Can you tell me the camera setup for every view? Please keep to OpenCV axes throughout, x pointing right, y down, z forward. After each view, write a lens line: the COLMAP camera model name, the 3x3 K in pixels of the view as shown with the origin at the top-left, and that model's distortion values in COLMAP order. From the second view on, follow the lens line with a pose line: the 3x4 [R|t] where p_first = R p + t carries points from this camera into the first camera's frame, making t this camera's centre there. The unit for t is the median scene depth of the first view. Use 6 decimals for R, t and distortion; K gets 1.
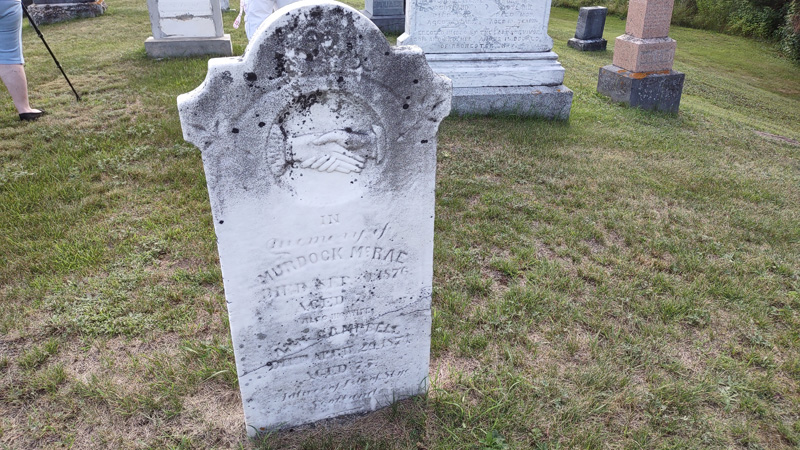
lens RADIAL K [[584.4, 0, 400.0], [0, 584.4, 225.0], [0, 0, 1]] dist [0.095949, -0.150551]
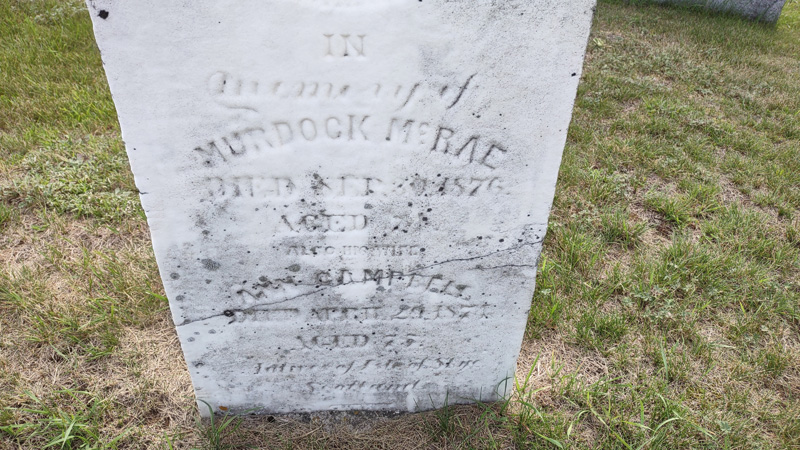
lens RADIAL K [[618.7, 0, 400.0], [0, 618.7, 225.0], [0, 0, 1]] dist [0.121897, -0.218308]
pose [[0.972008, 0.161253, -0.170875, 0.022490], [-0.135457, 0.978865, 0.153212, 0.038713], [0.191969, -0.125778, 0.973308, 0.437090]]
